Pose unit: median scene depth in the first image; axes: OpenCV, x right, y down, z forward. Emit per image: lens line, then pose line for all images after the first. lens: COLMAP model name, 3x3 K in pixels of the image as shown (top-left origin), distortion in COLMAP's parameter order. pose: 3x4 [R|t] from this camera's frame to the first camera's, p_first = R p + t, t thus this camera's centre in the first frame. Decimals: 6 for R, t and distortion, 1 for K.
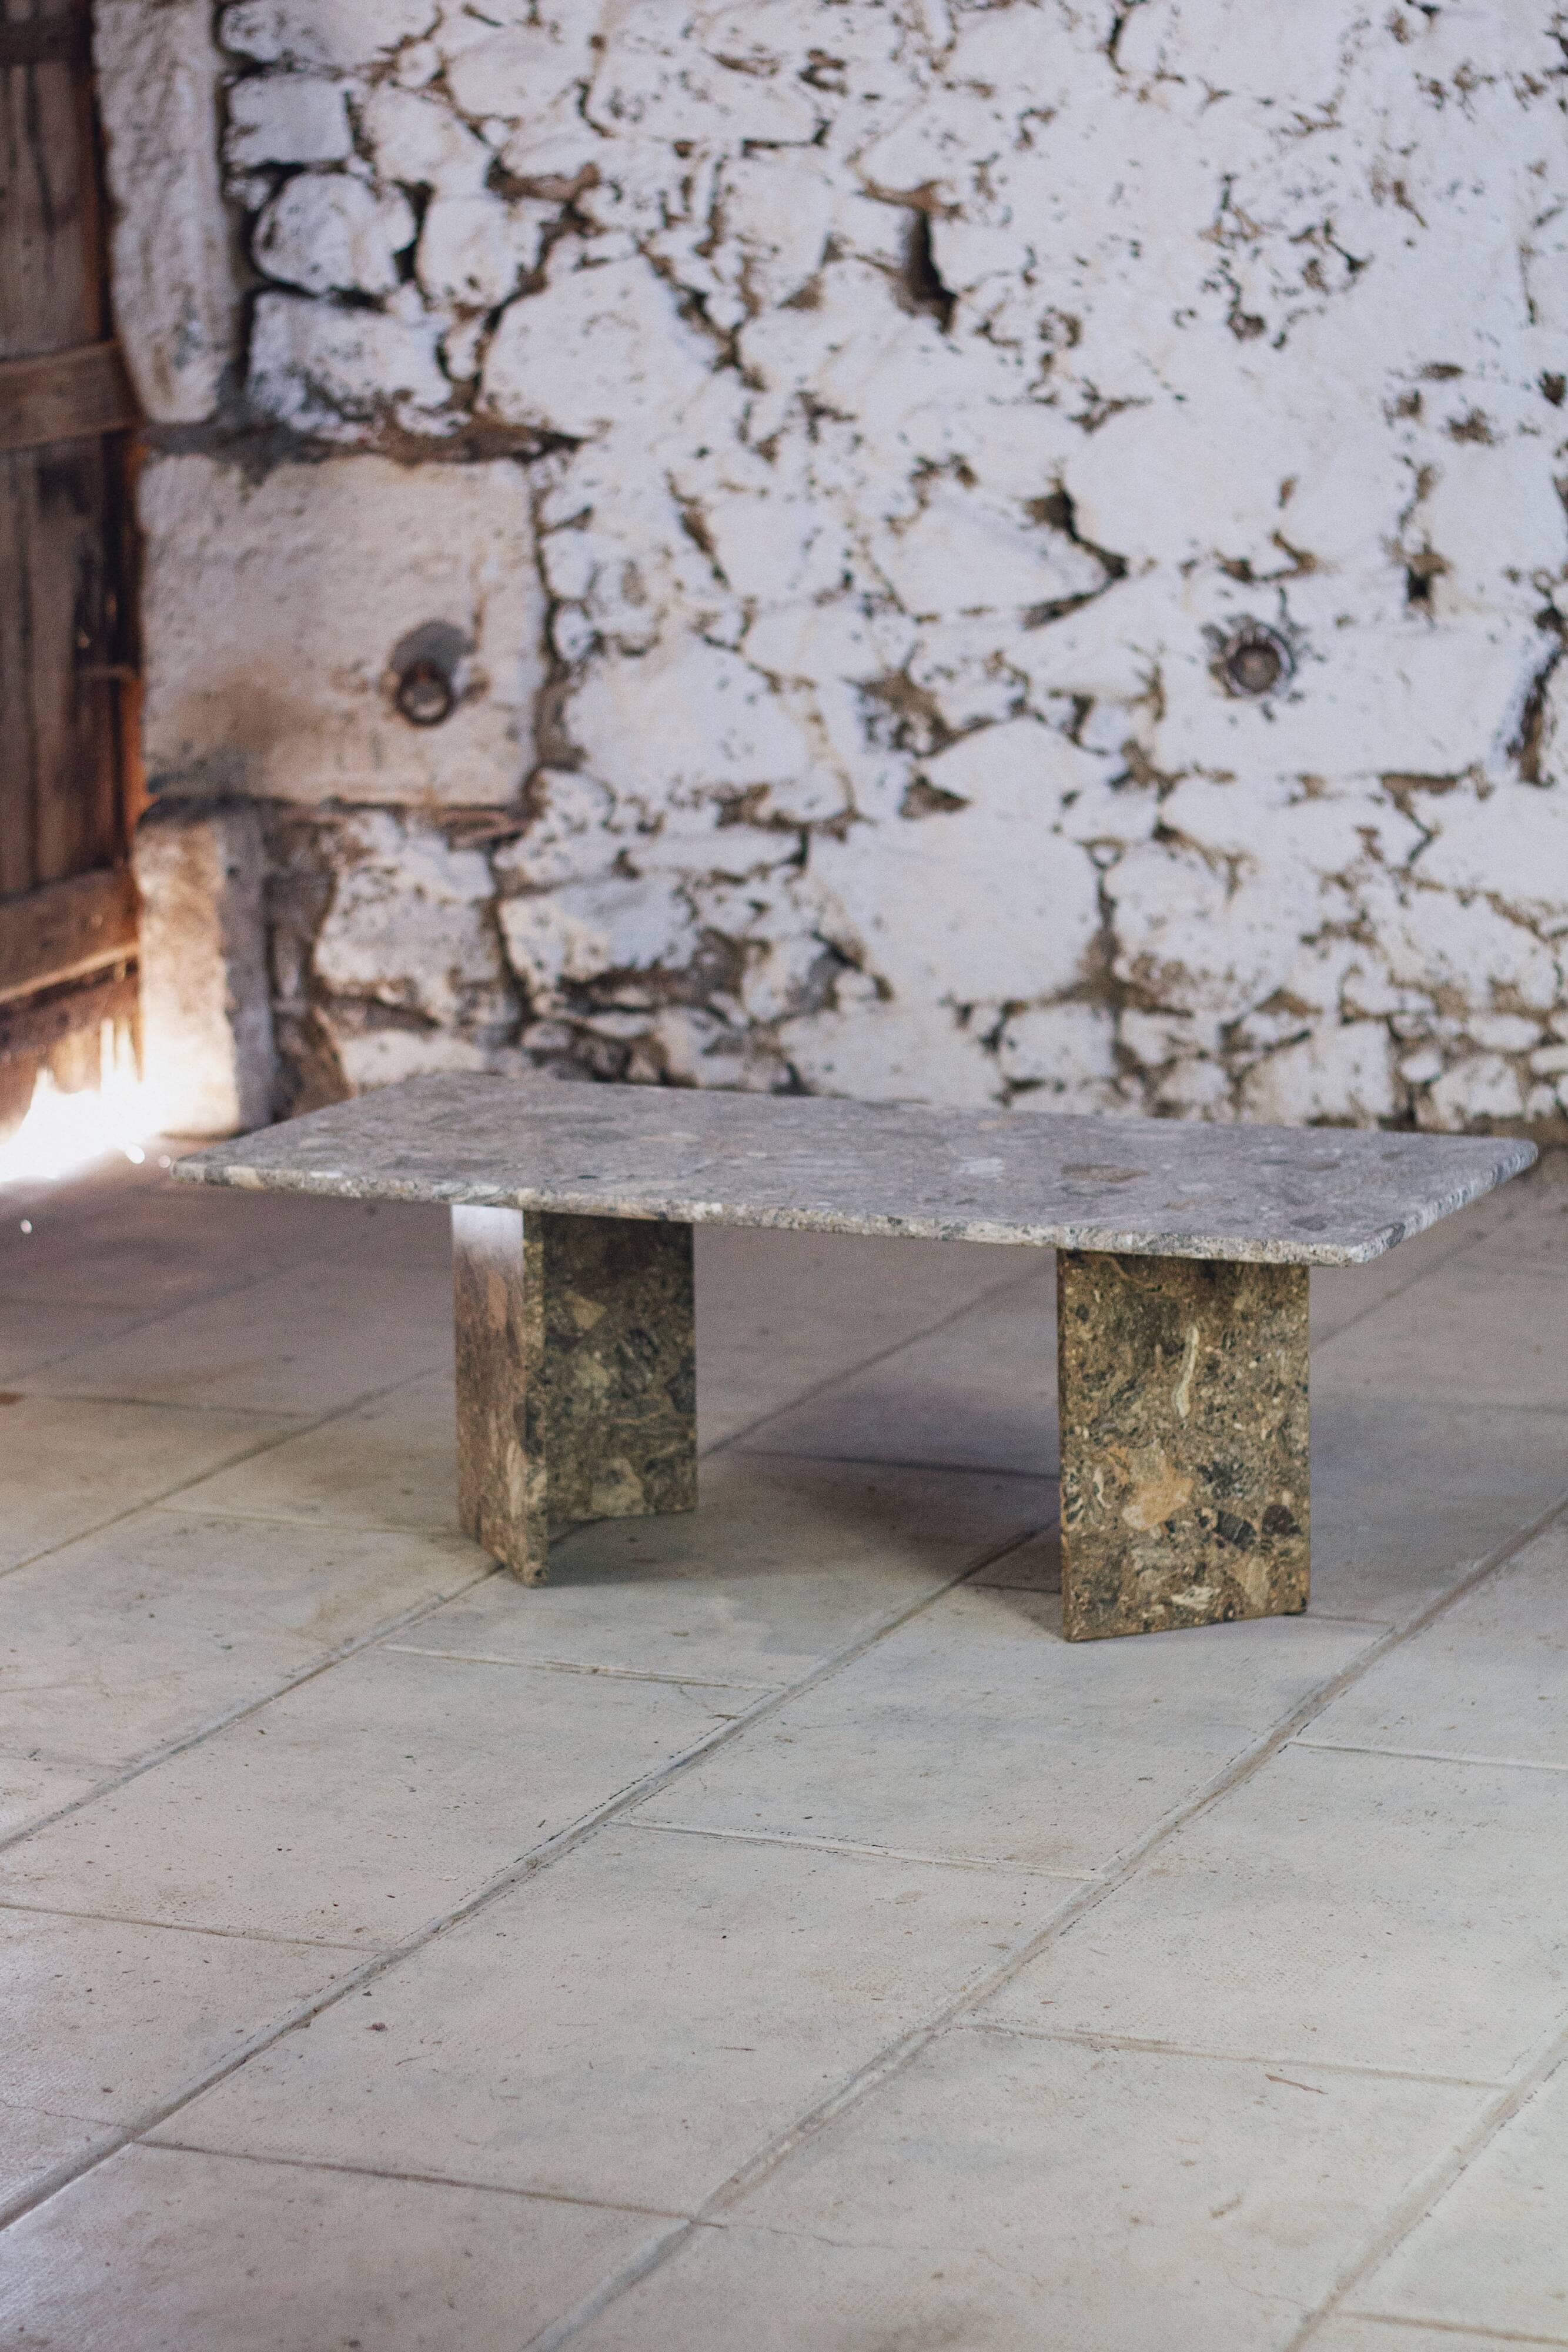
lens RADIAL K [[5842.9, 0, 780.5], [0, 5842.9, 1175.8], [0, 0, 1]] dist [-0.042887, -0.320239]
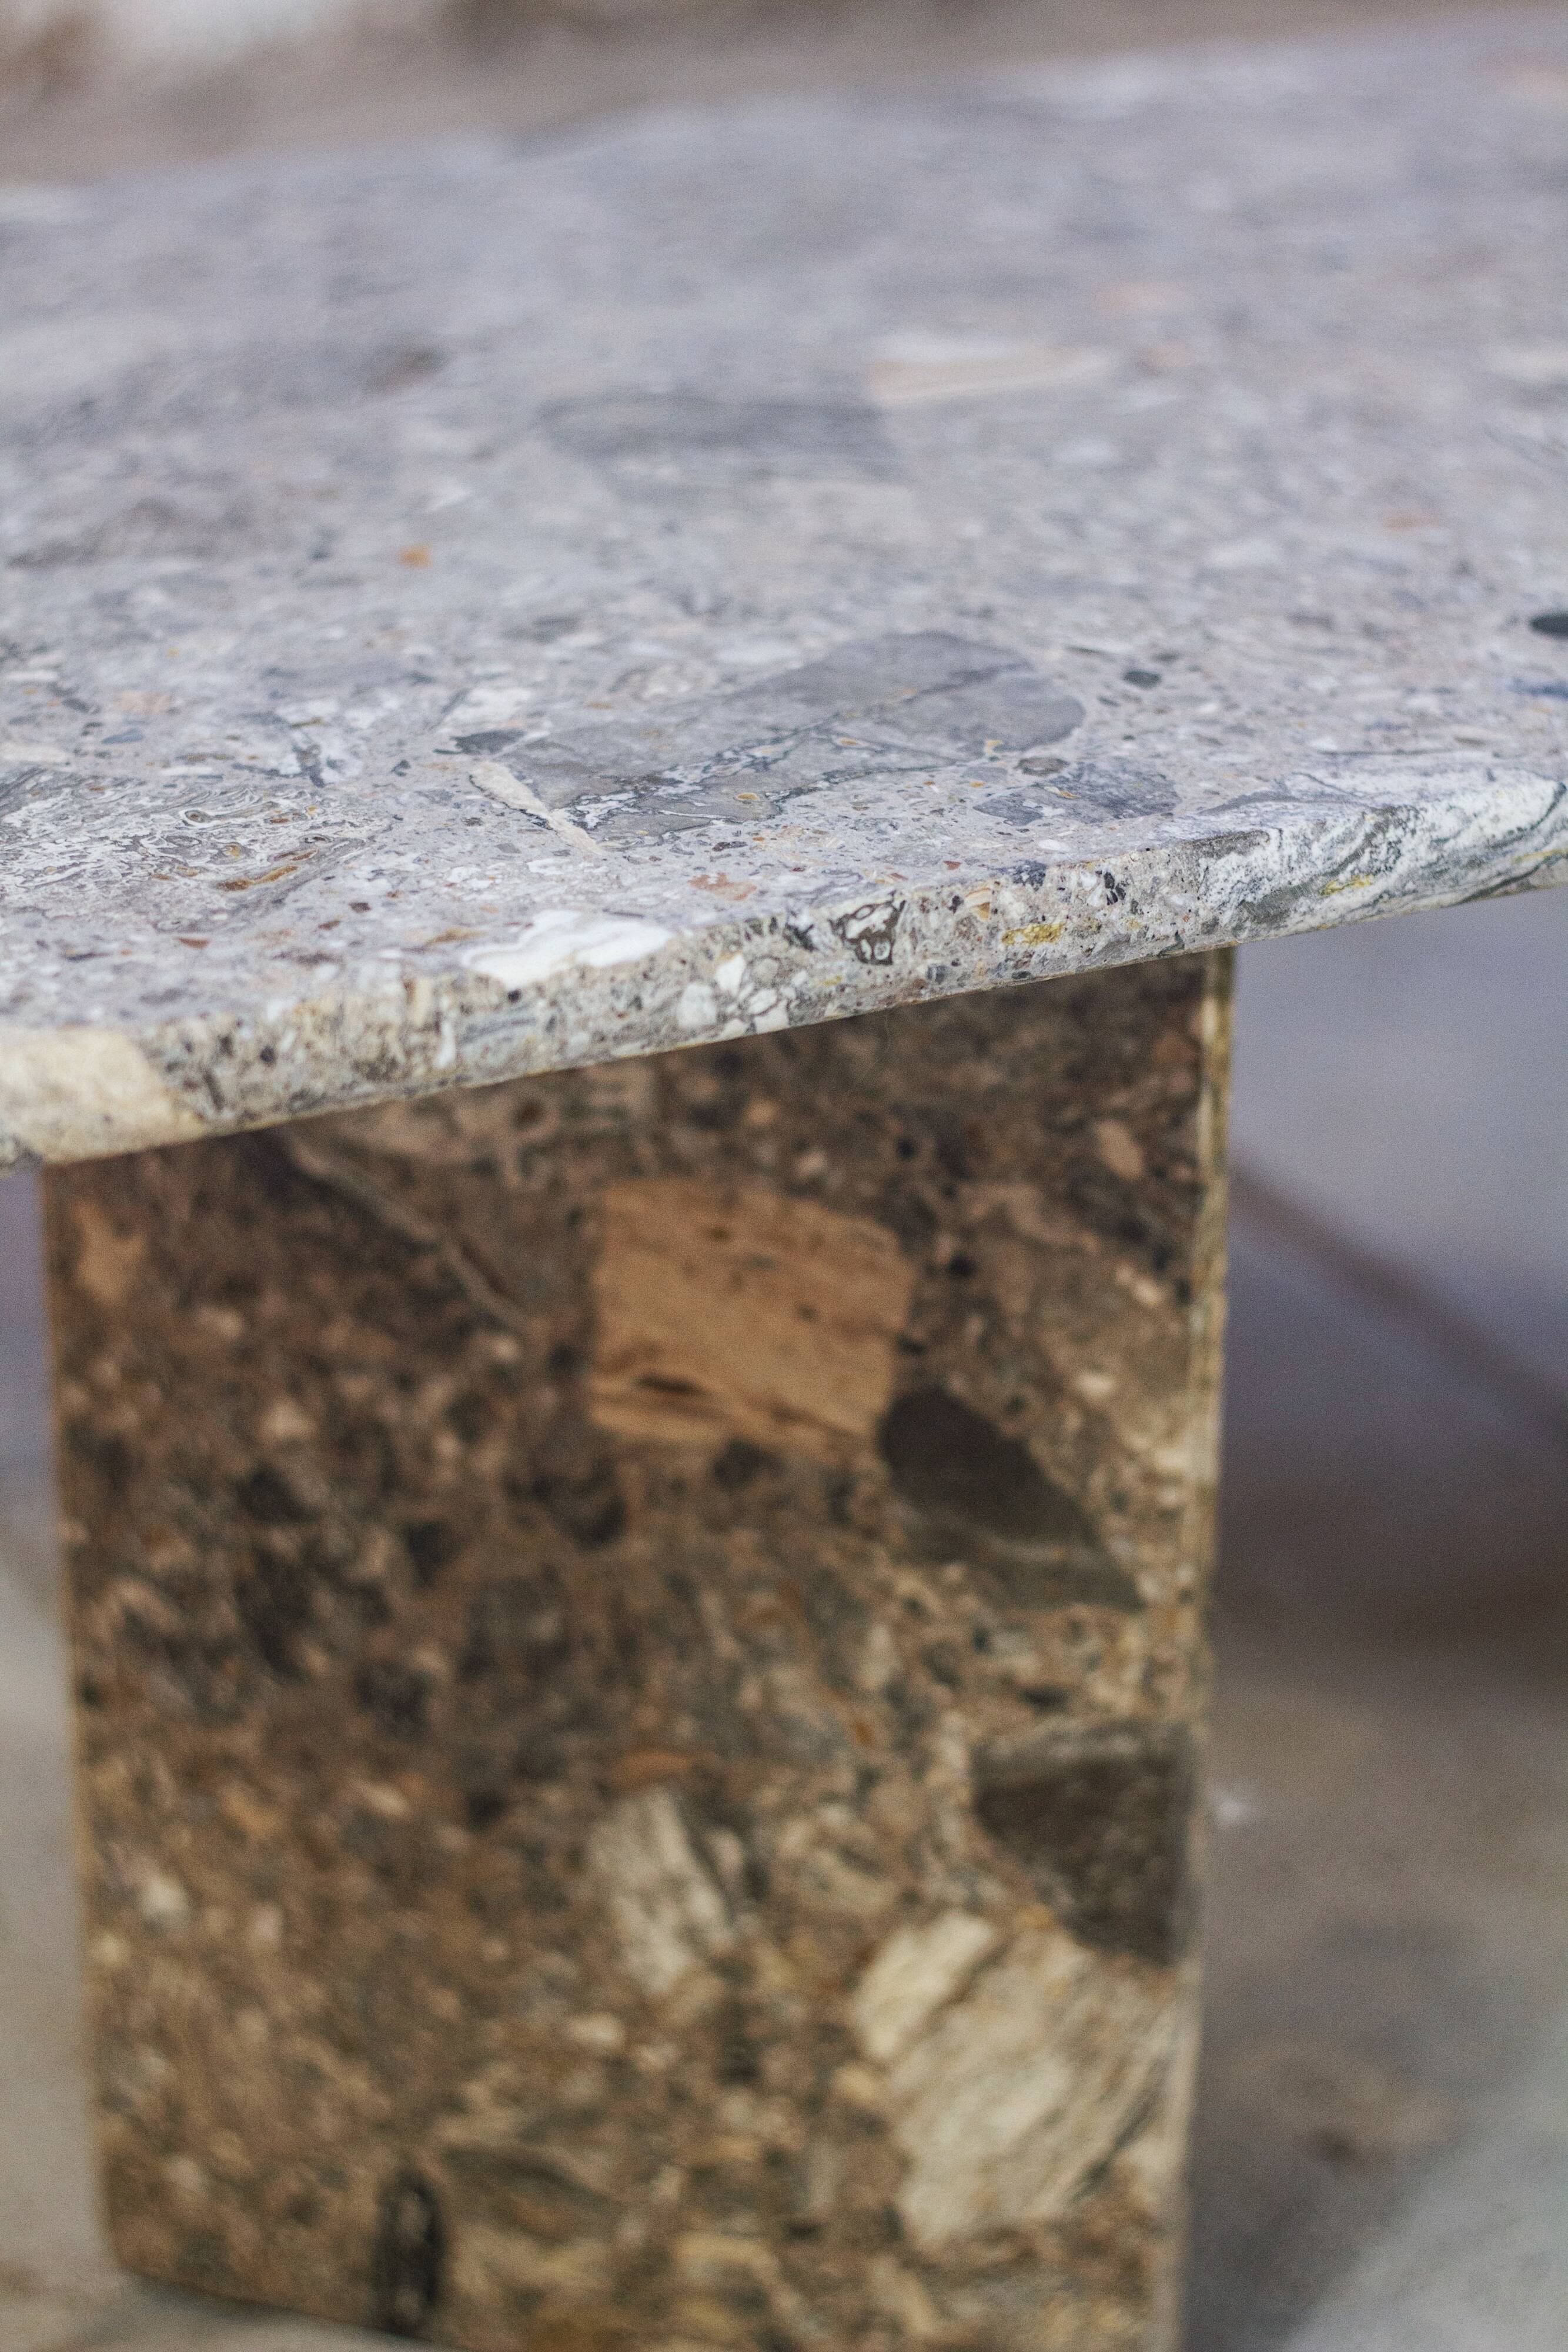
lens RADIAL K [[5728.2, 0, 784.3], [0, 5728.2, 1178.3], [0, 0, 1]] dist [-0.083112, -0.466627]
pose [[0.630097, -0.293293, 0.718997, -0.147822], [0.140060, 0.953667, 0.266276, -0.028315], [-0.763780, -0.067077, 0.641982, 0.673865]]
